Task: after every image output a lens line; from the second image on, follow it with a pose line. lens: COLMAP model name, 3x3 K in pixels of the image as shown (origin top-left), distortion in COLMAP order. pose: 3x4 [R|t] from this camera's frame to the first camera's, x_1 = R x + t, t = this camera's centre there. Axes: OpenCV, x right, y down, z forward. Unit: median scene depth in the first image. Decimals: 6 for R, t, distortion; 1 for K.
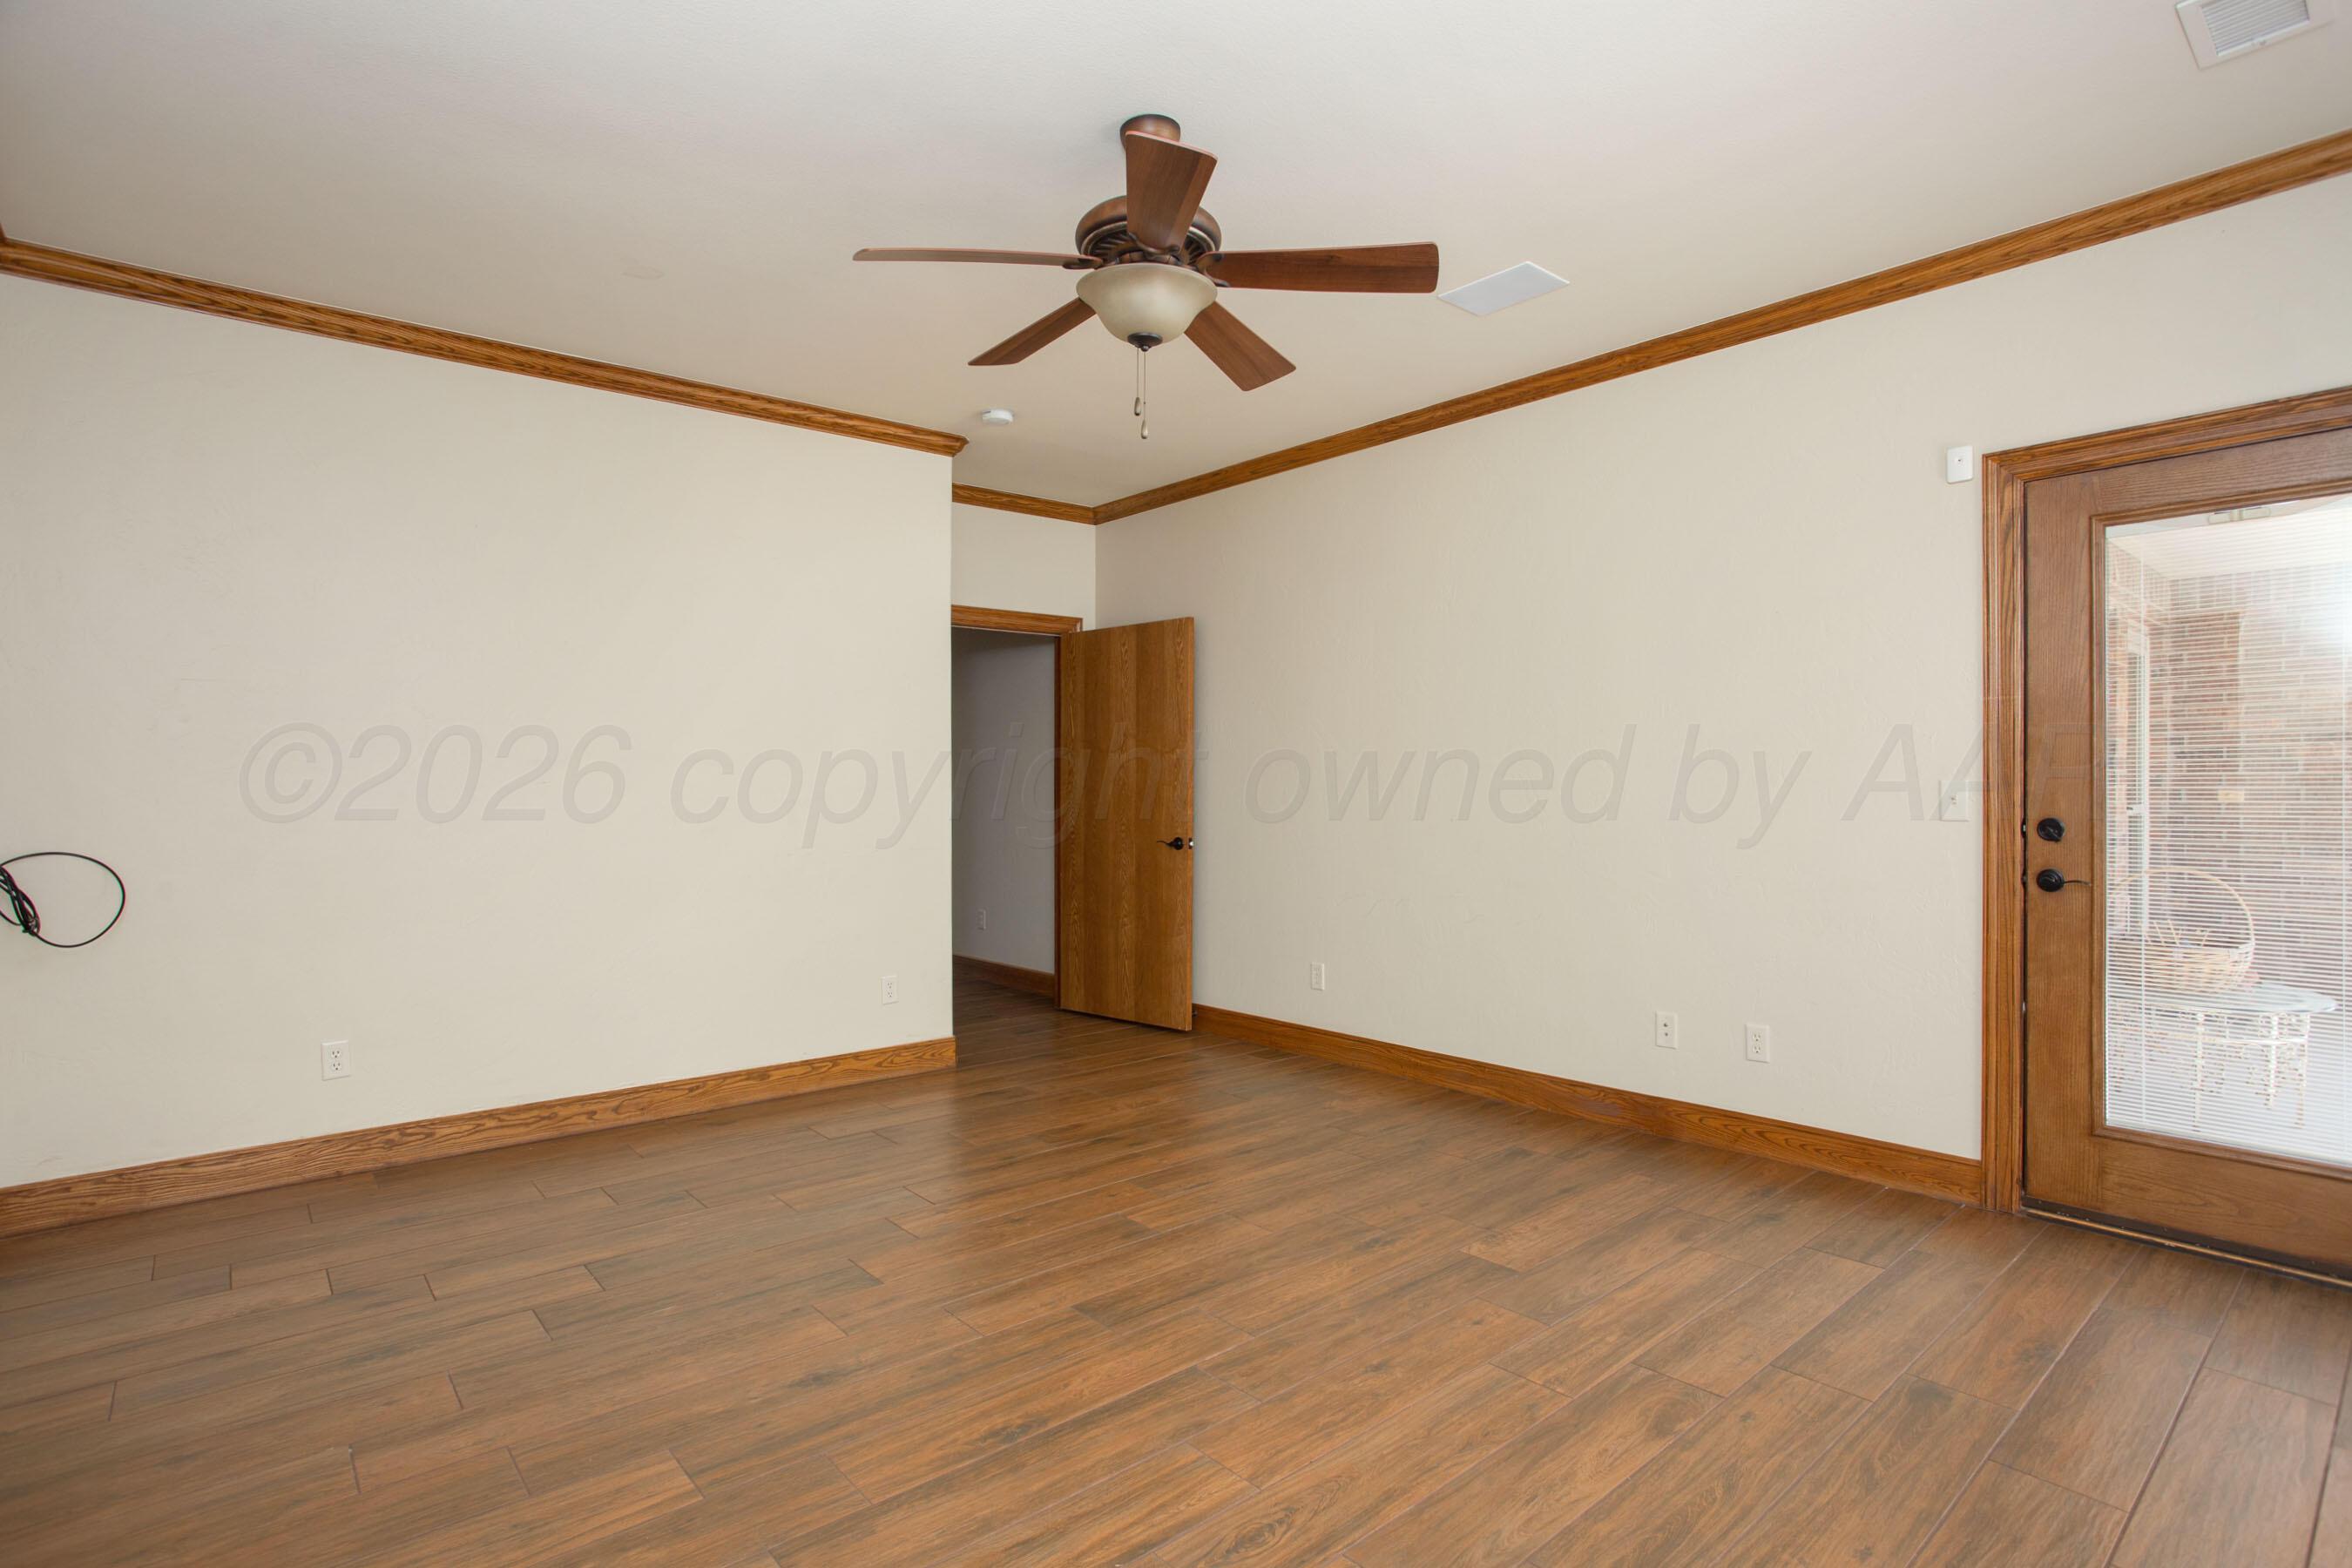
lens RADIAL K [[1174.1, 0, 1175.1], [0, 1174.1, 787.0], [0, 0, 1]] dist [-0.019892, 0.006201]
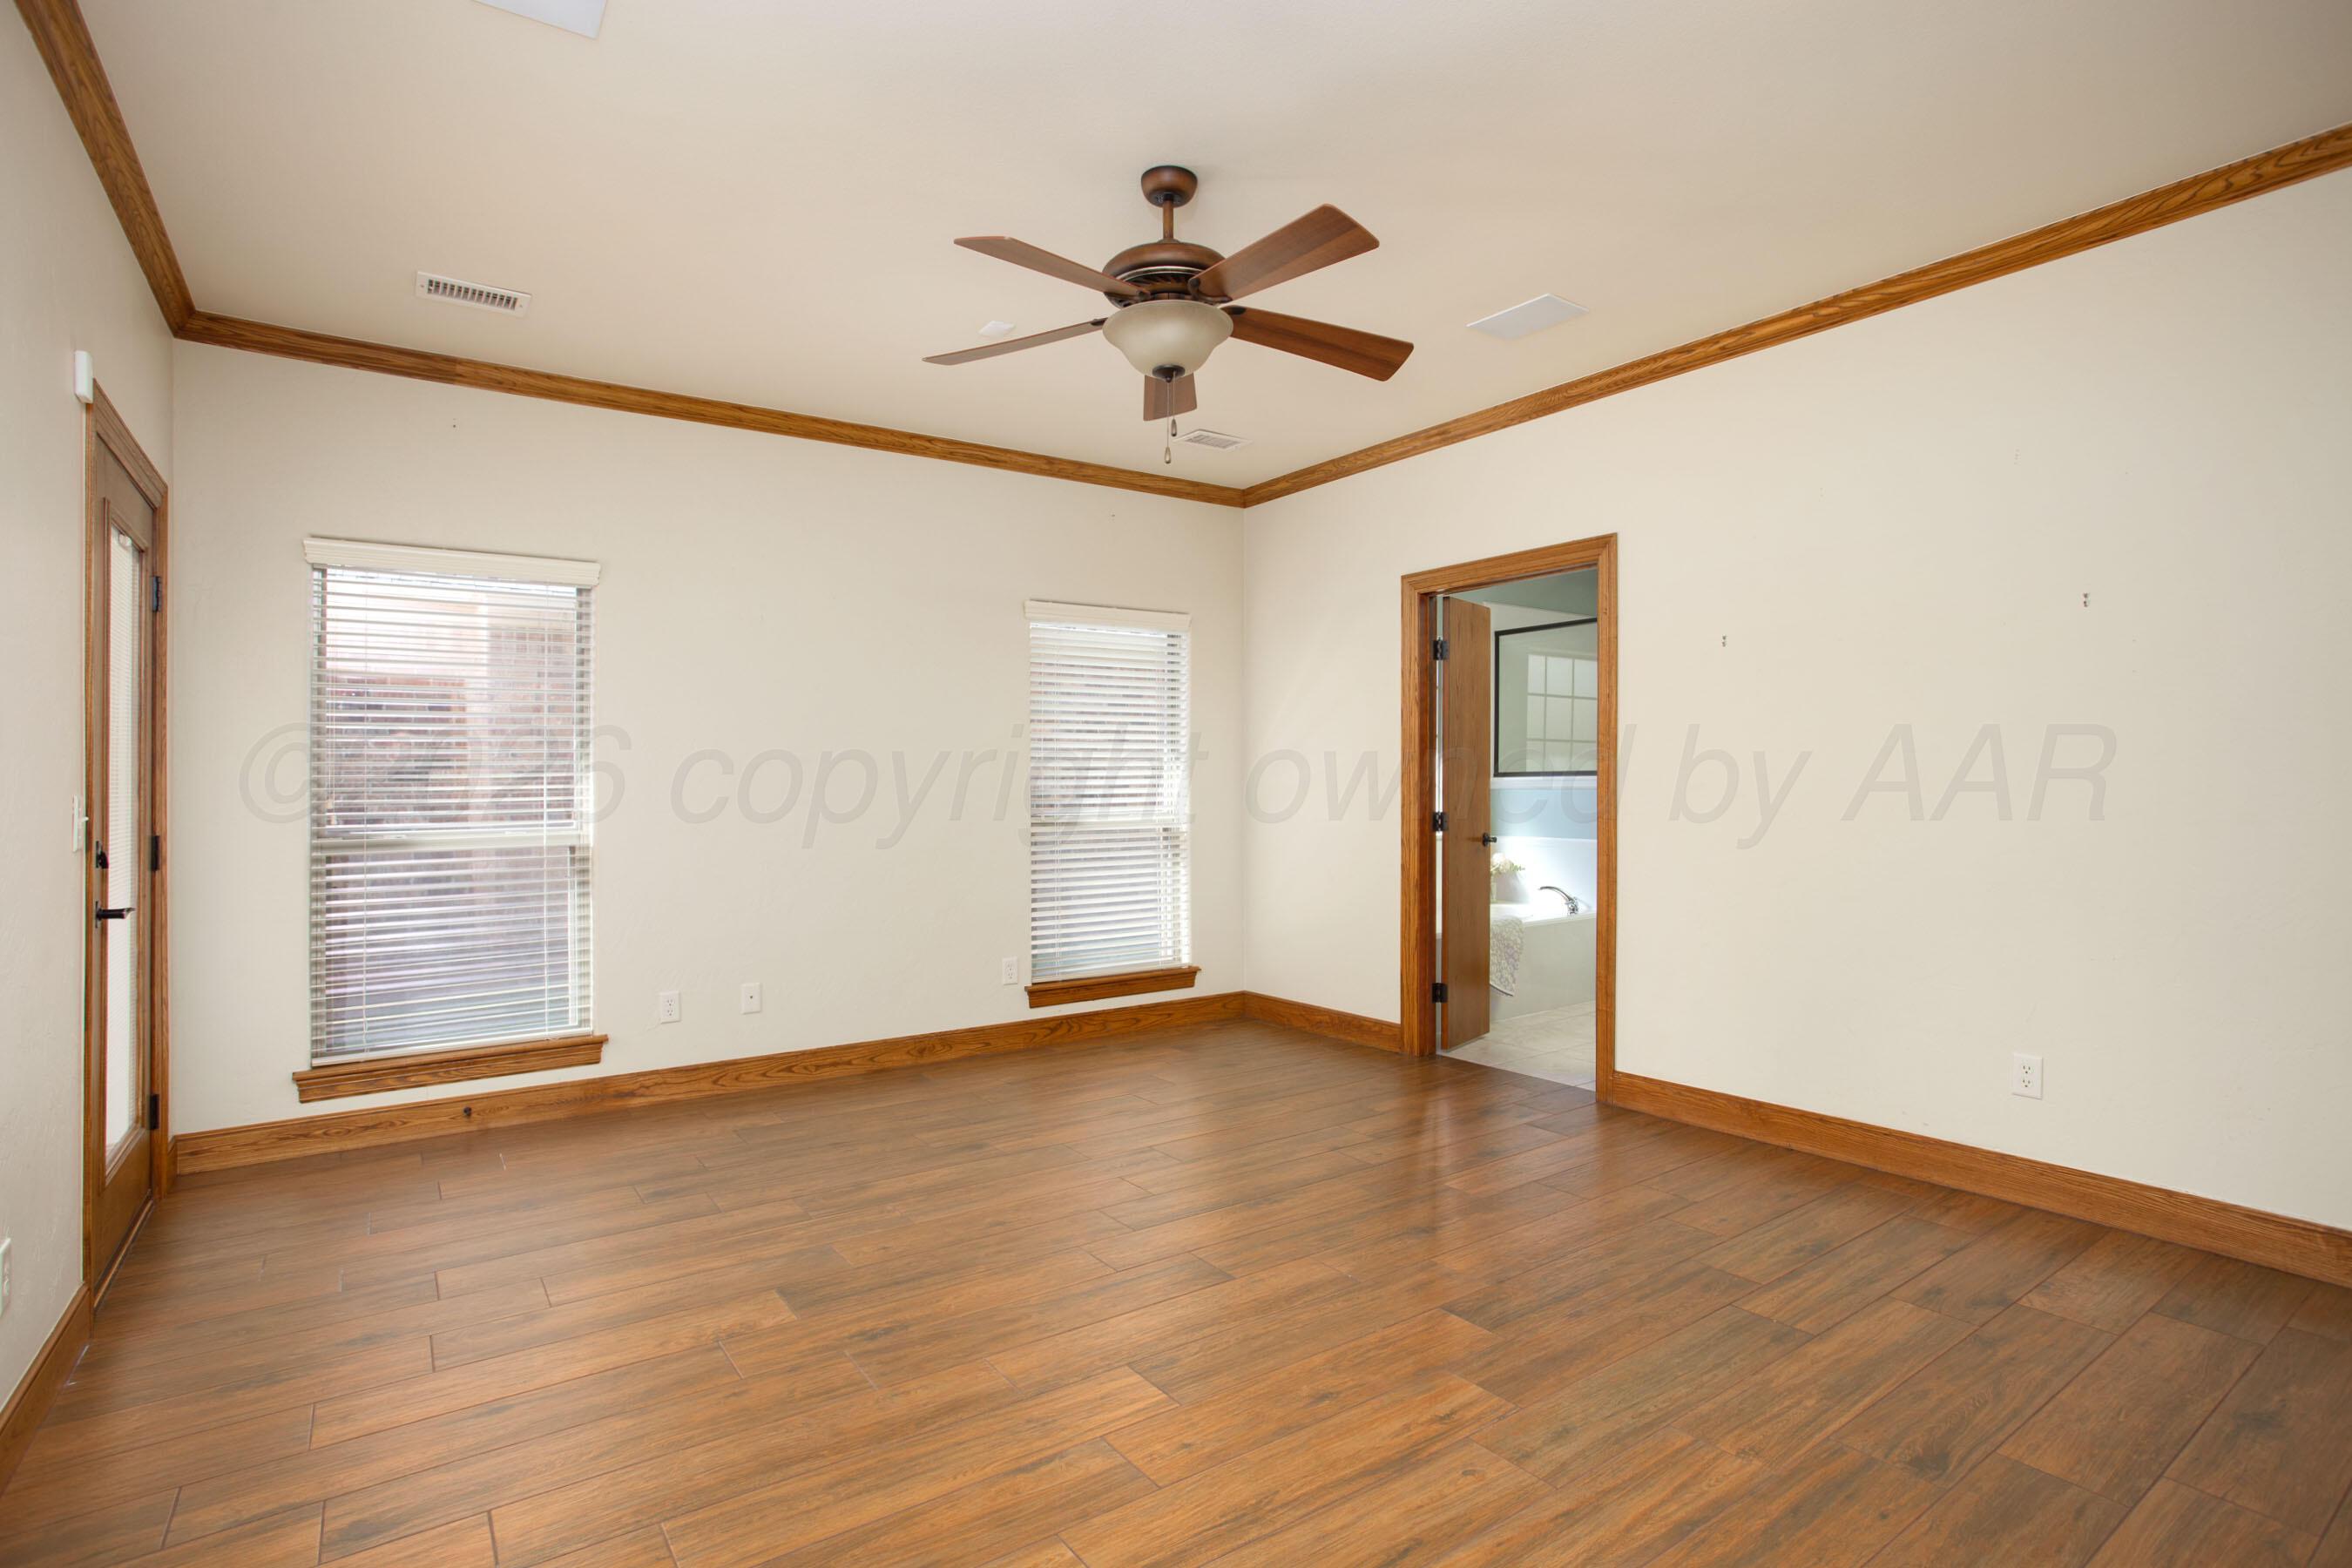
lens RADIAL K [[1174.1, 0, 1175.1], [0, 1174.1, 781.4], [0, 0, 1]] dist [-0.019892, 0.006201]
pose [[-0.994878, 0.019886, 0.099104, -0.145659], [0.019787, 0.999802, -0.001977, -0.000128], [-0.099123, -0.000006, -0.995075, 1.998715]]
